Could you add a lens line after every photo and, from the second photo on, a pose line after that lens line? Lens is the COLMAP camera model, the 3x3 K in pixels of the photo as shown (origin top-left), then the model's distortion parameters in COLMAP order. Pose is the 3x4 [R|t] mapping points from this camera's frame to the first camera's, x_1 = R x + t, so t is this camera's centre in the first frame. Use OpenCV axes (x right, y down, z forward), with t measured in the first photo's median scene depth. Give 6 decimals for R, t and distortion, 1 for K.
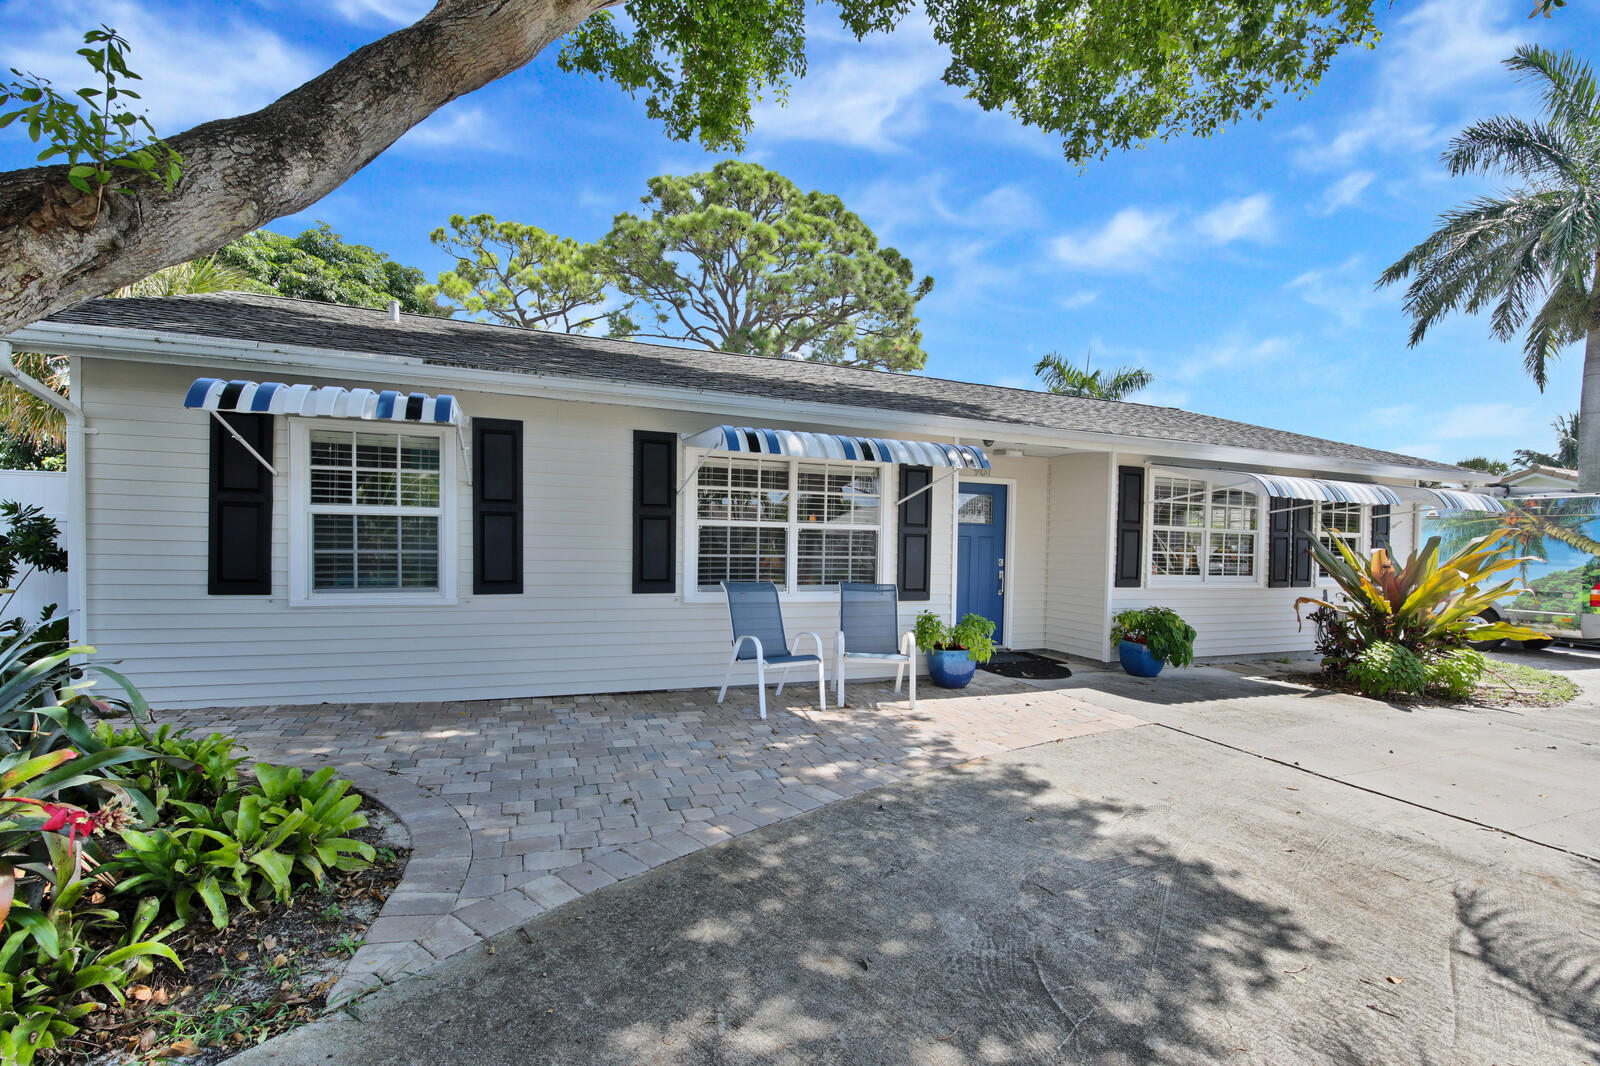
lens RADIAL K [[712.4, 0, 832.7], [0, 712.4, 540.4], [0, 0, 1]] dist [-0.016131, -0.000659]
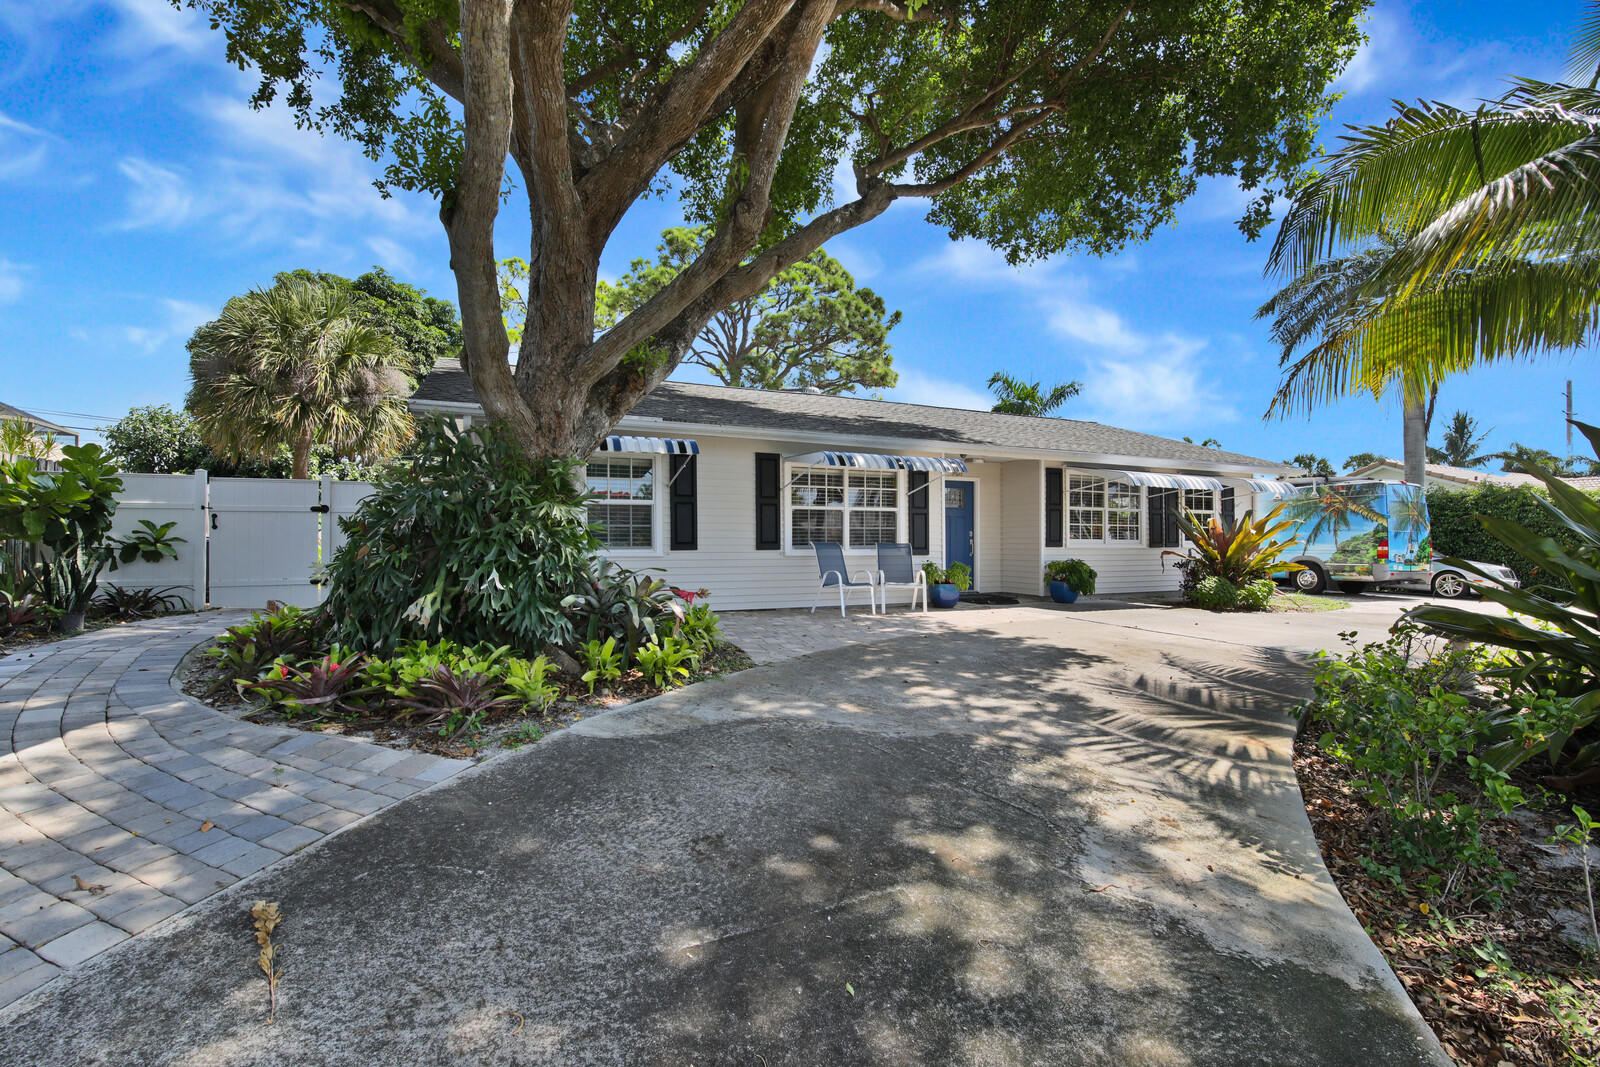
lens RADIAL K [[733.9, 0, 810.6], [0, 733.9, 515.9], [0, 0, 1]] dist [-0.012606, -0.005596]
pose [[0.999063, -0.018800, 0.038983, -0.158118], [0.020201, 0.999153, -0.035859, 0.042078], [-0.038276, 0.036612, 0.998596, -0.520915]]
